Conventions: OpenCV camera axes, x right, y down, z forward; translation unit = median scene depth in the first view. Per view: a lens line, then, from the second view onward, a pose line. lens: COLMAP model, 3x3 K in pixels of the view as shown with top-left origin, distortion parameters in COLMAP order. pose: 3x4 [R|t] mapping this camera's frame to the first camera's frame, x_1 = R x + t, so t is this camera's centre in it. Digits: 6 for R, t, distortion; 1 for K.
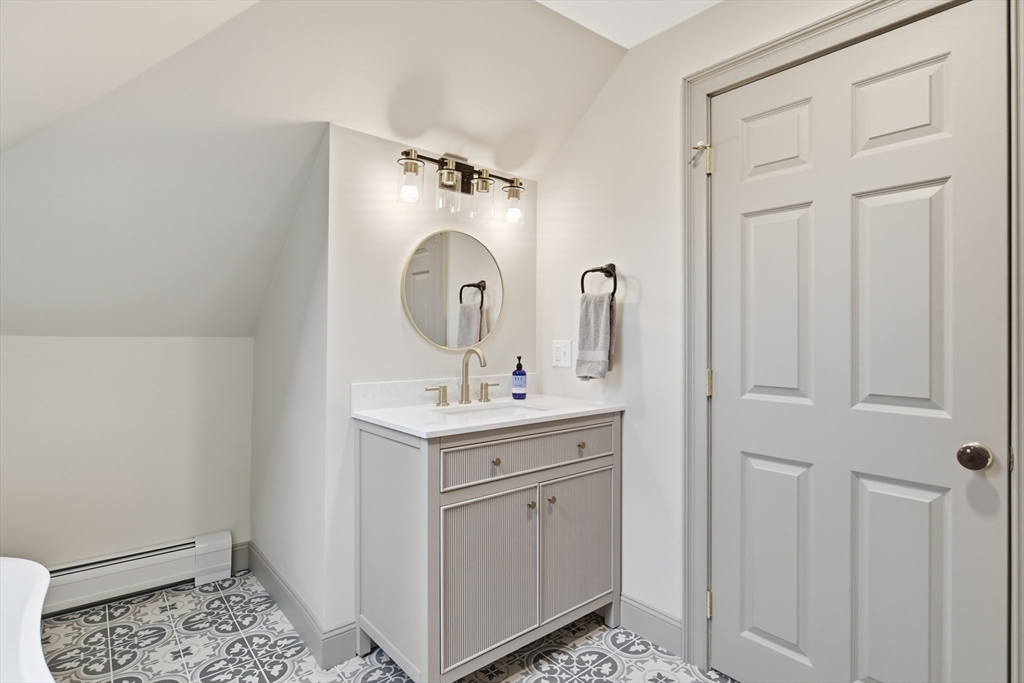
lens RADIAL K [[536.7, 0, 514.2], [0, 536.7, 333.5], [0, 0, 1]] dist [0.013128, 0.000354]
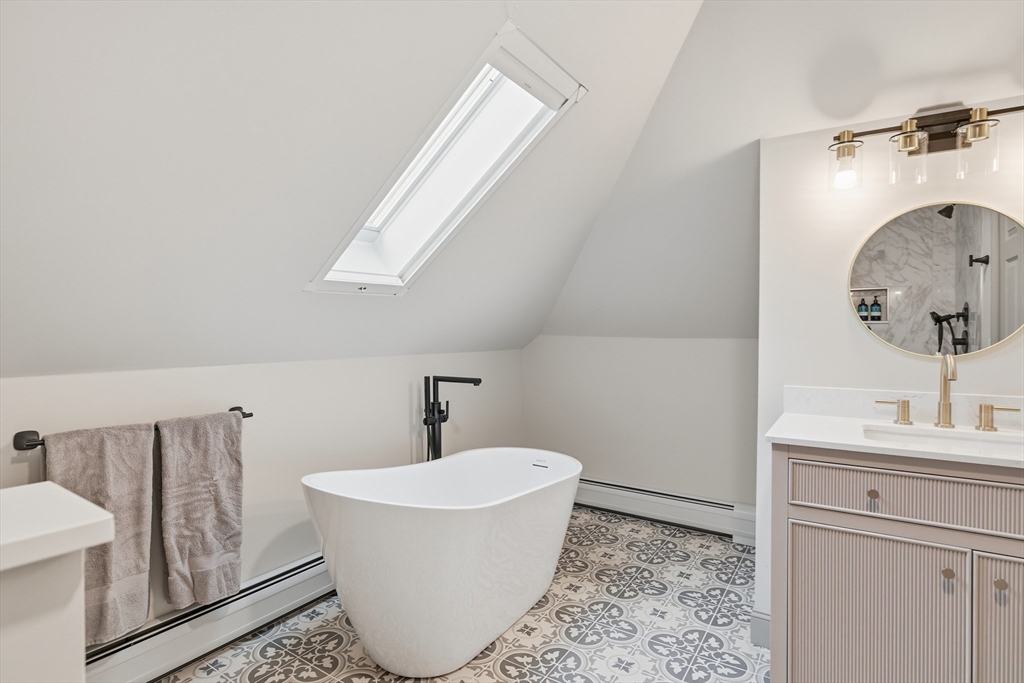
lens RADIAL K [[536.7, 0, 521.5], [0, 536.7, 338.8], [0, 0, 1]] dist [0.013128, 0.000354]
pose [[0.295682, 0.003937, -0.955278, 0.491534], [0.003017, 0.999983, 0.005055, -0.001122], [0.955282, -0.004377, 0.295665, 0.207706]]
